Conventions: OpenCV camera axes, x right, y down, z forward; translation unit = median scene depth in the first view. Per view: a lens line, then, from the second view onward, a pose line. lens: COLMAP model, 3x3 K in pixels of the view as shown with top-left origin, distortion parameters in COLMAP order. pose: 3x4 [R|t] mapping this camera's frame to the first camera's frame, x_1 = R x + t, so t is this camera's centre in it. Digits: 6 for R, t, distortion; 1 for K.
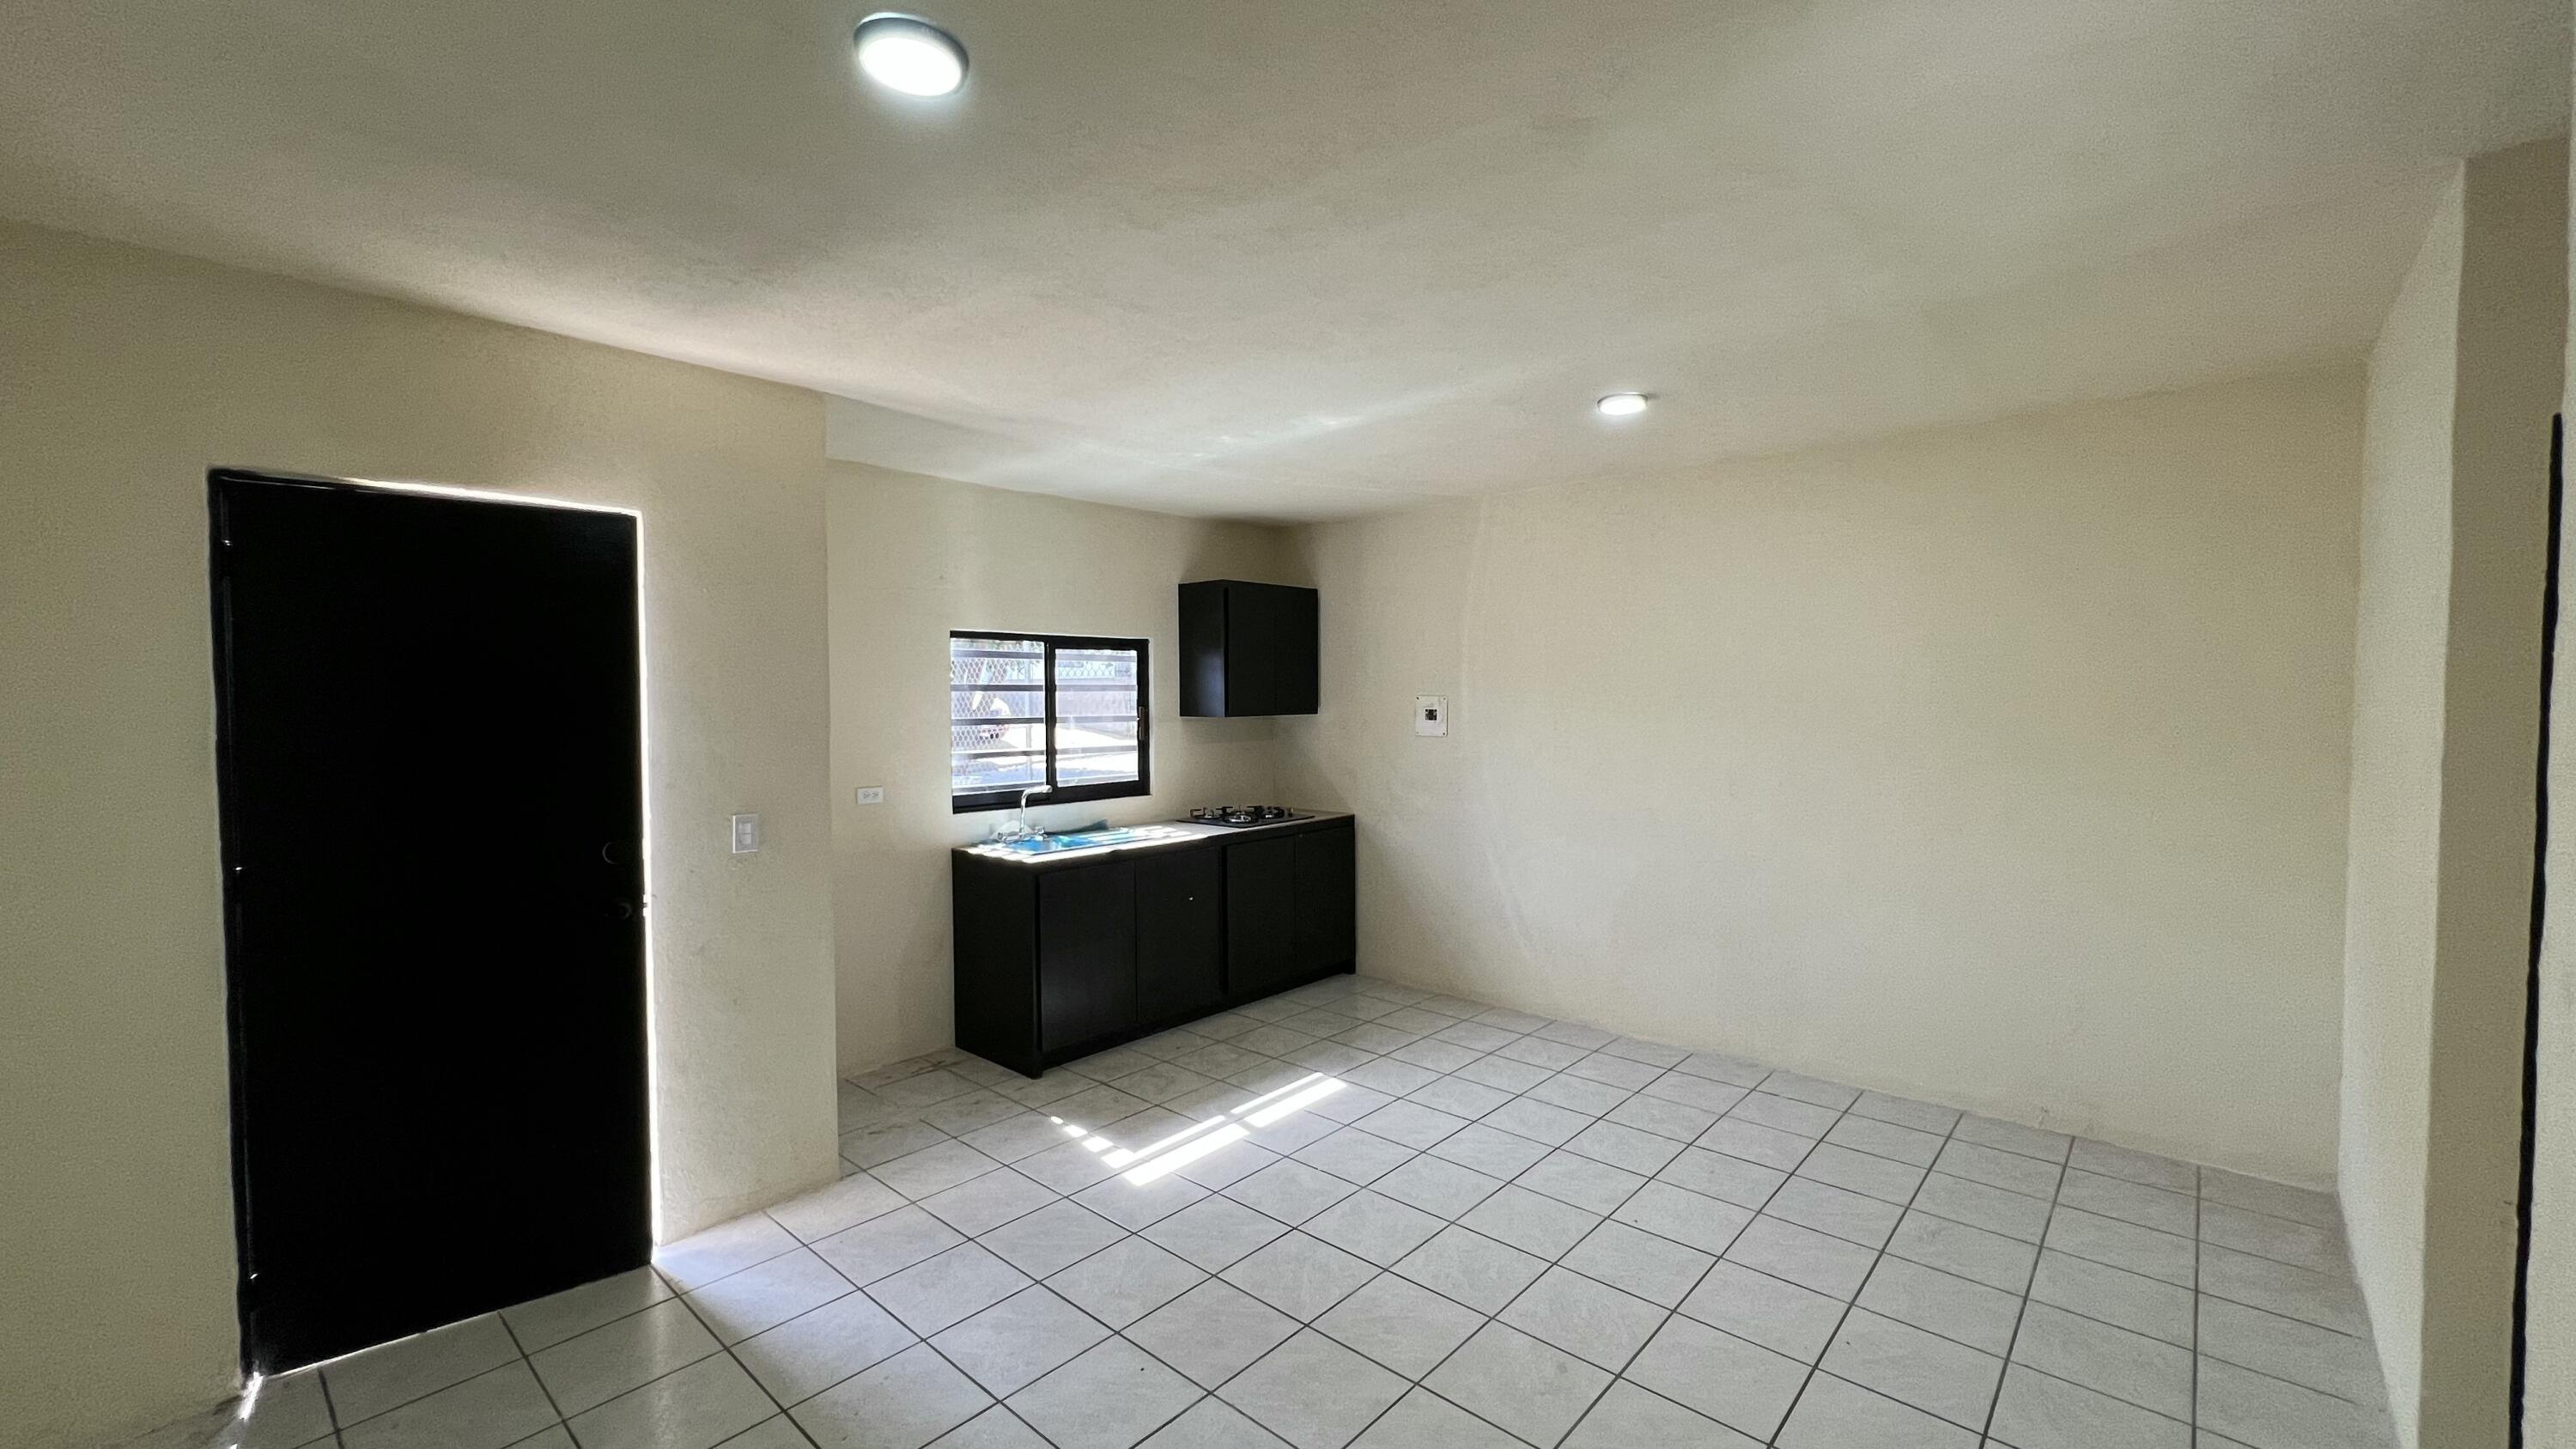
lens RADIAL K [[1034.6, 0, 1288.0], [0, 1034.6, 724.5], [0, 0, 1]] dist [0.001045, 0.000067]
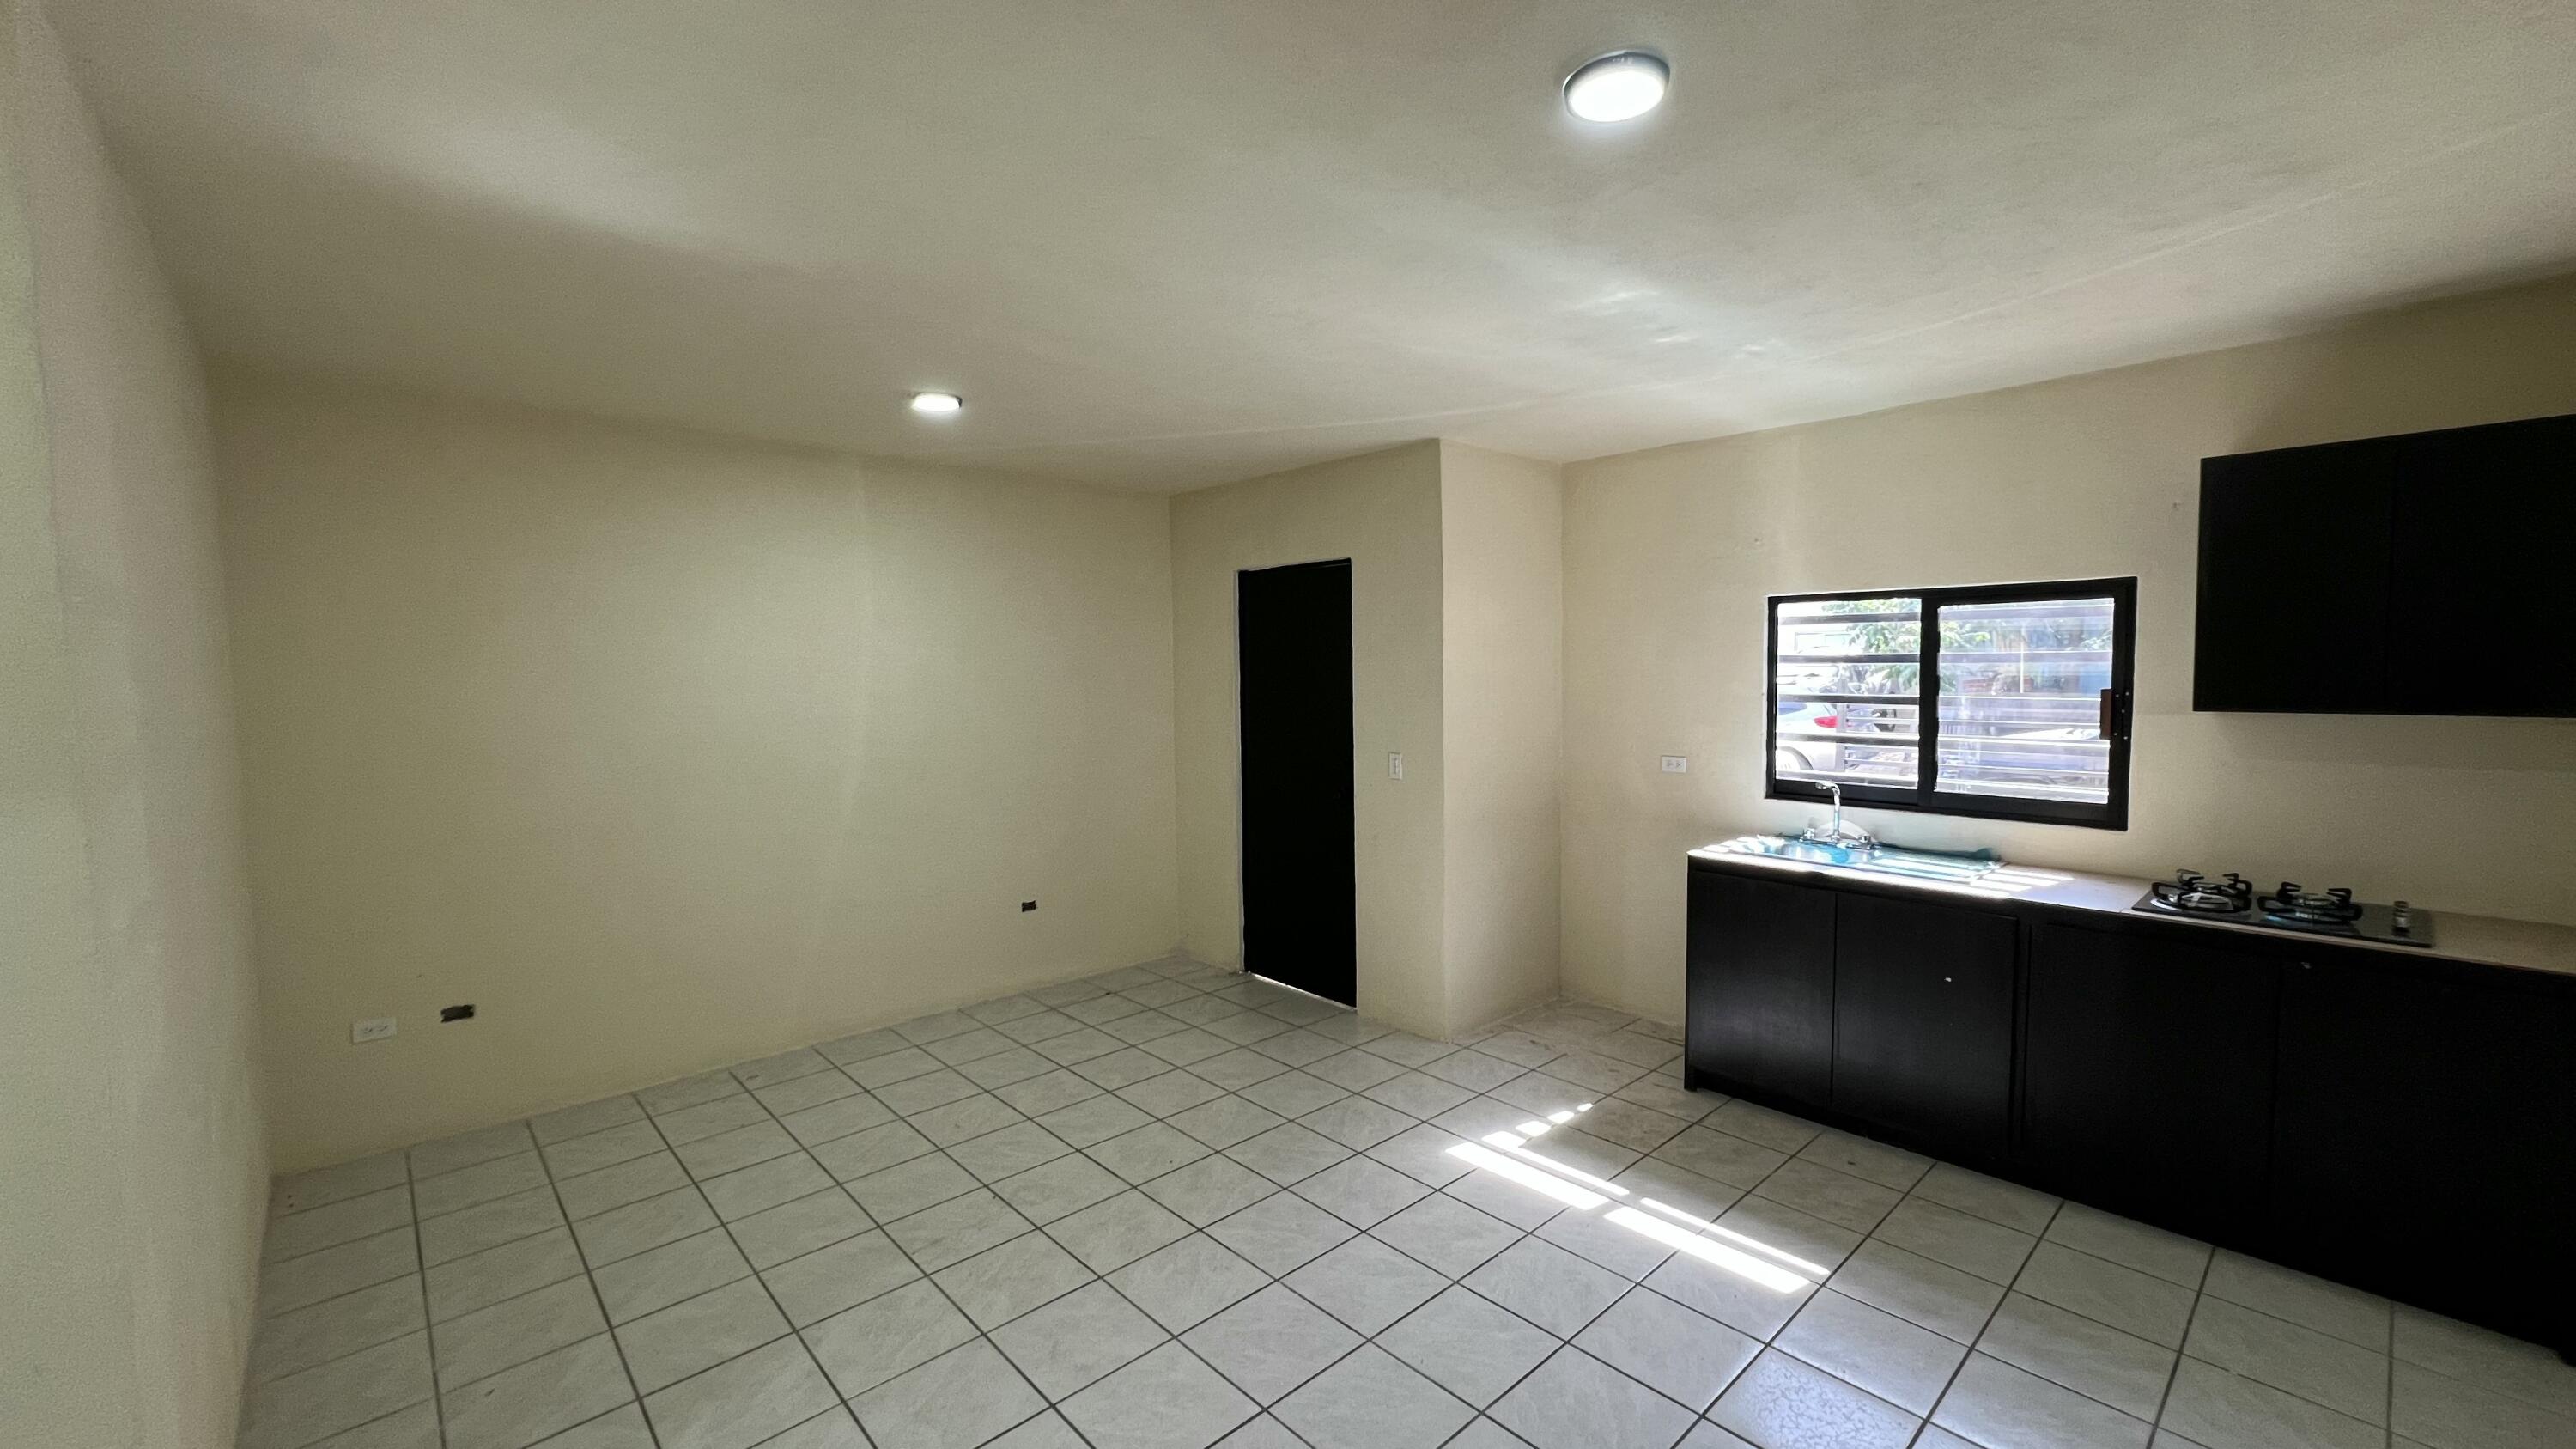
lens RADIAL K [[1028.5, 0, 1288.0], [0, 1028.5, 724.5], [0, 0, 1]] dist [-0.000515, -0.000038]
pose [[-0.101307, 0.068285, -0.992509, 0.661473], [-0.016366, 0.997392, 0.070291, -0.038029], [0.994721, 0.023364, -0.099925, 0.716310]]
